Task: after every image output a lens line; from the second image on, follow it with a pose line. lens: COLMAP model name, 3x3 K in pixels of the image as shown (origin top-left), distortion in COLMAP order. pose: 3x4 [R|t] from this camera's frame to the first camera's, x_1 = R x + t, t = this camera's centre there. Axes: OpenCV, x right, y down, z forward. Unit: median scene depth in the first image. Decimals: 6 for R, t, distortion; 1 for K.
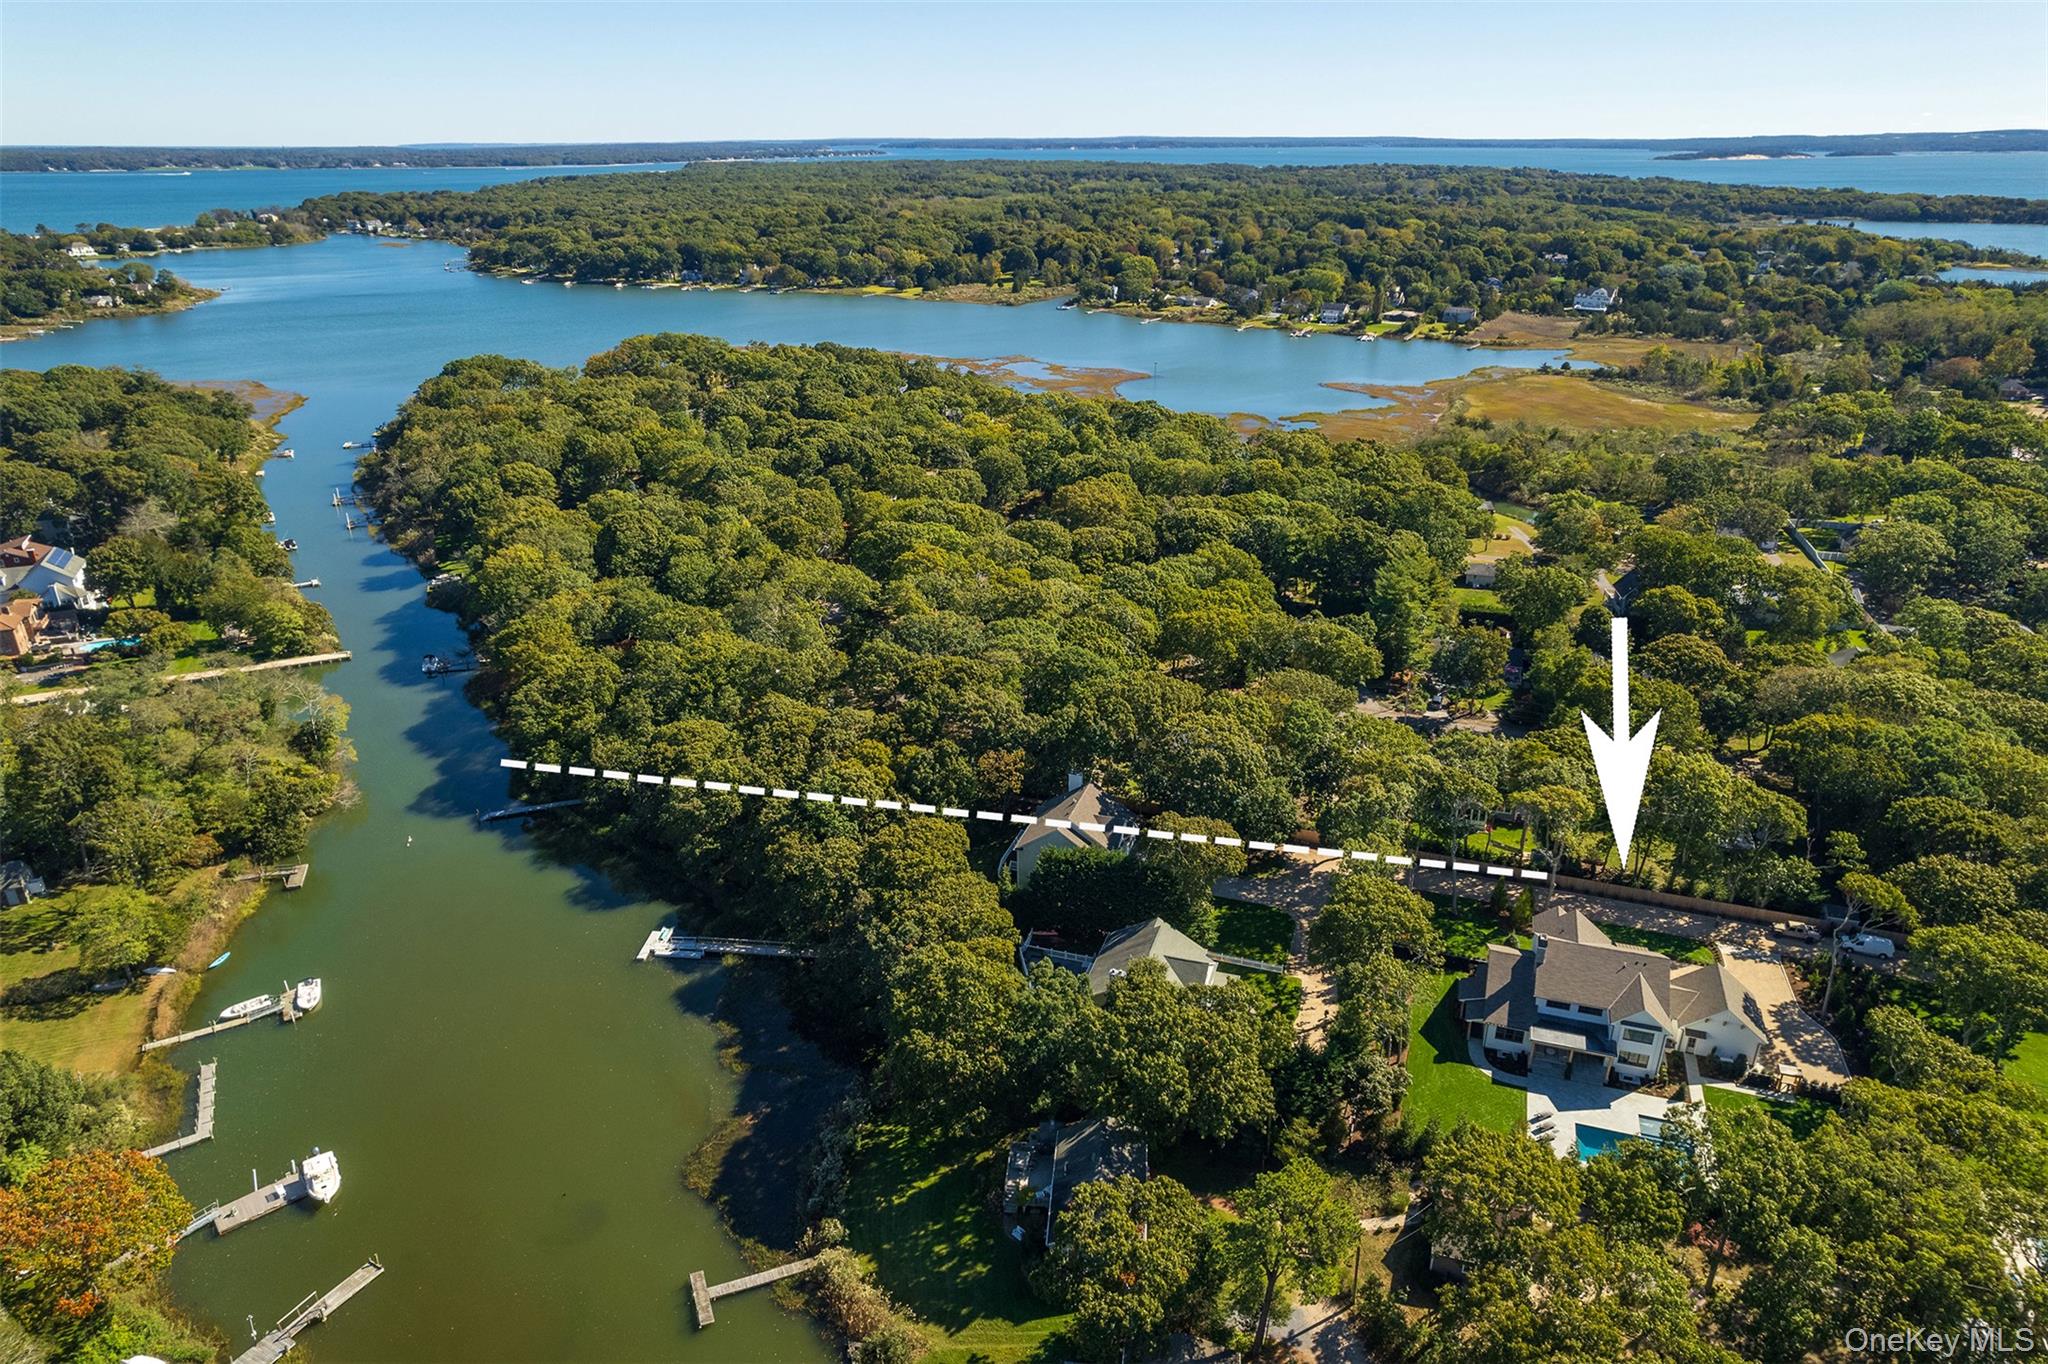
lens RADIAL K [[1380.9, 0, 1010.9], [0, 1380.9, 679.2], [0, 0, 1]] dist [-0.002871, 0.002372]
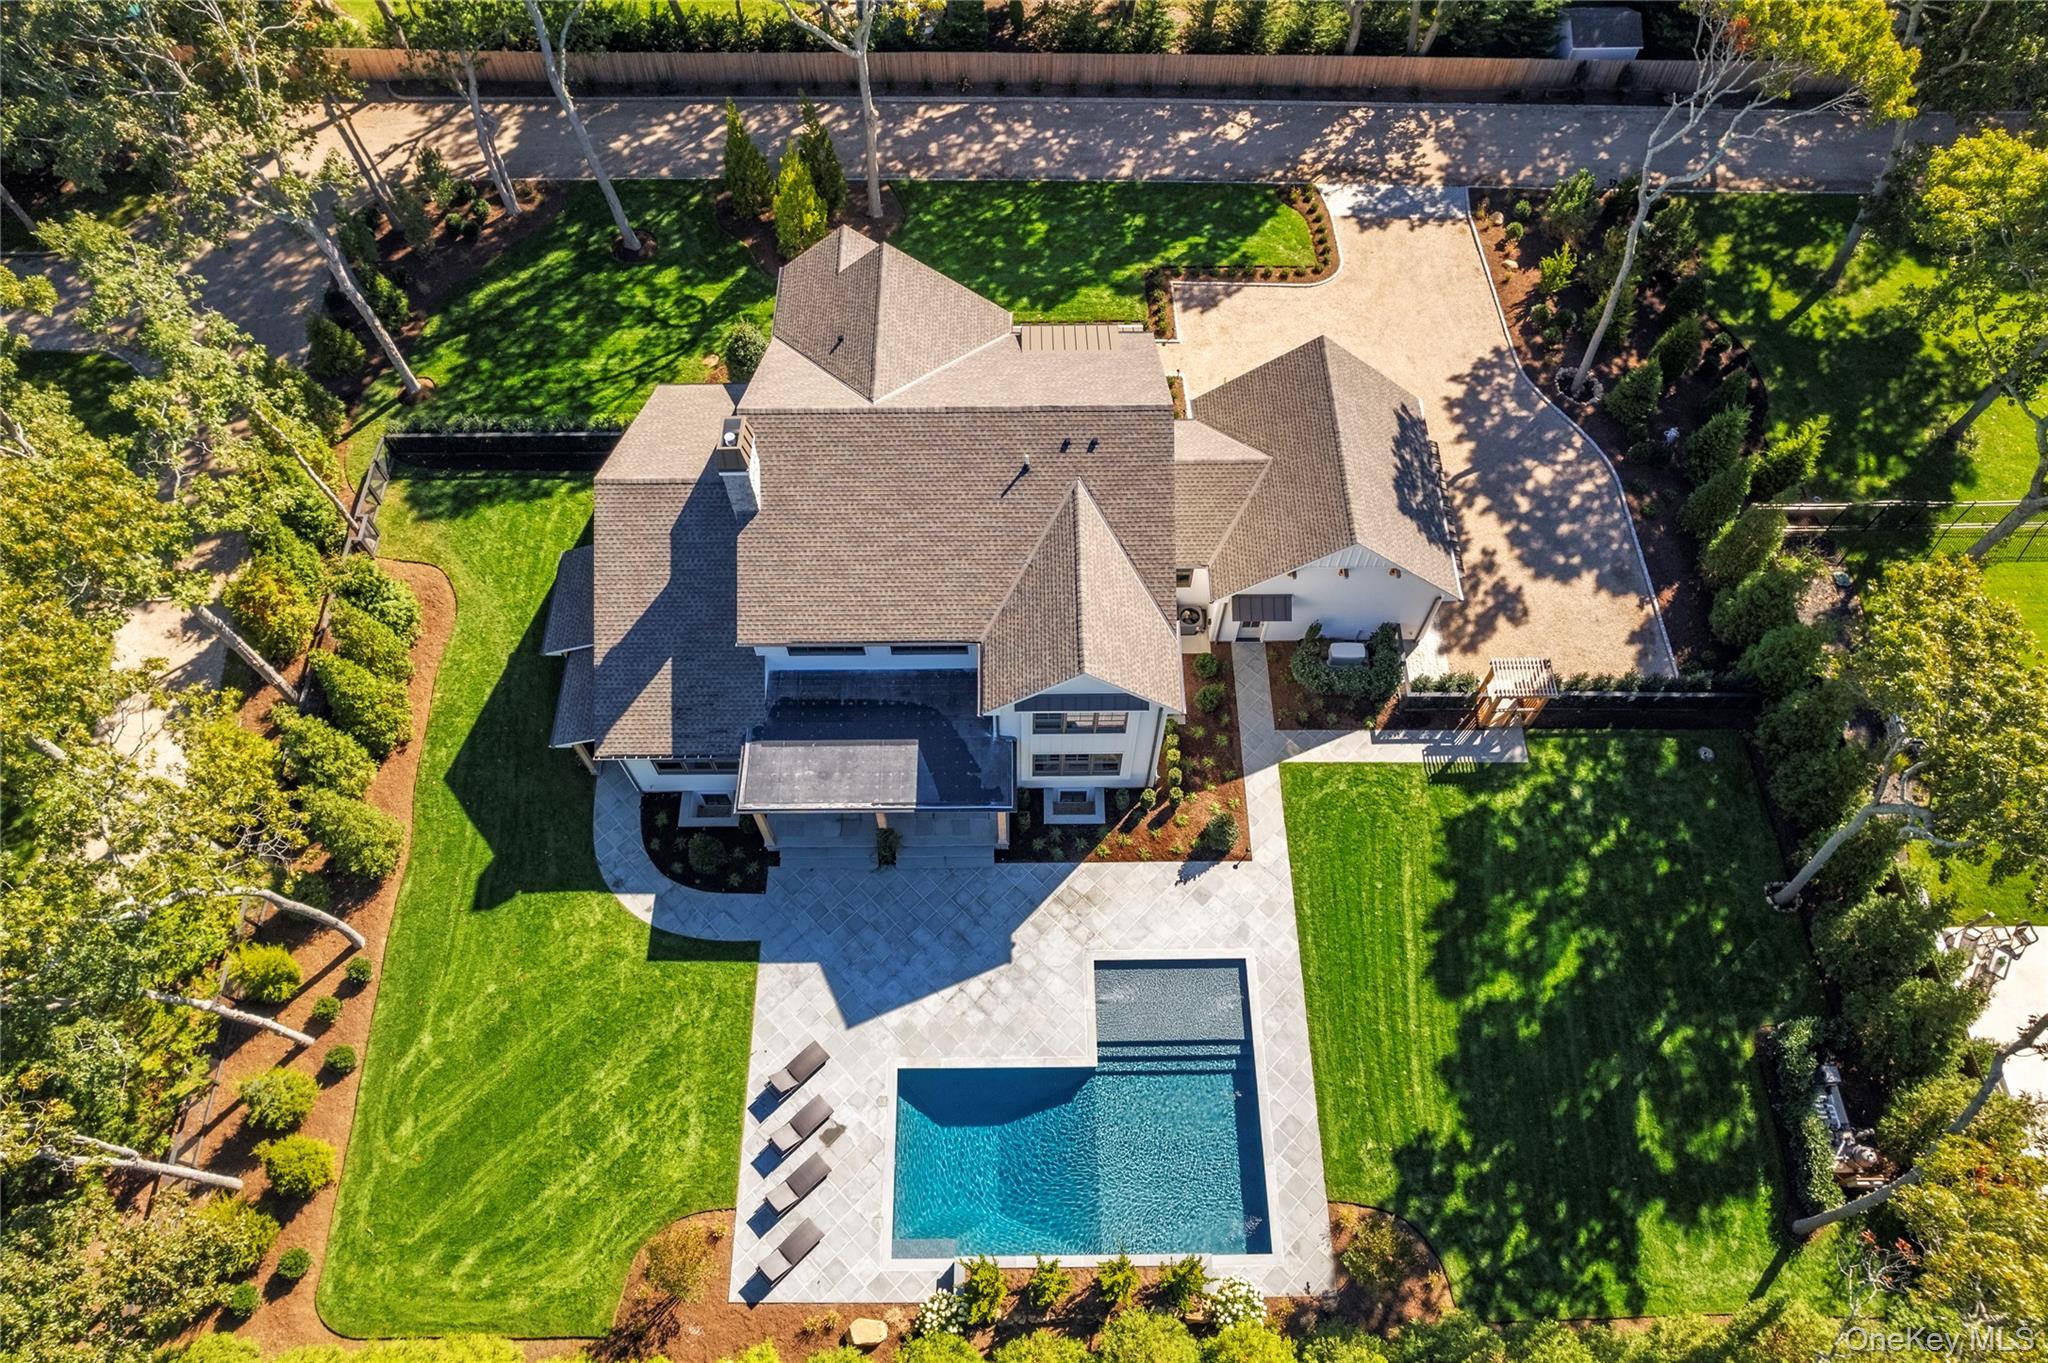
lens RADIAL K [[1380.9, 0, 1010.9], [0, 1380.9, 678.7], [0, 0, 1]] dist [-0.002871, 0.002372]
pose [[0.947017, -0.270312, 0.173464, 0.360431], [0.113809, 0.787455, 0.605773, 0.063648], [-0.300344, -0.553936, 0.776498, 0.717739]]
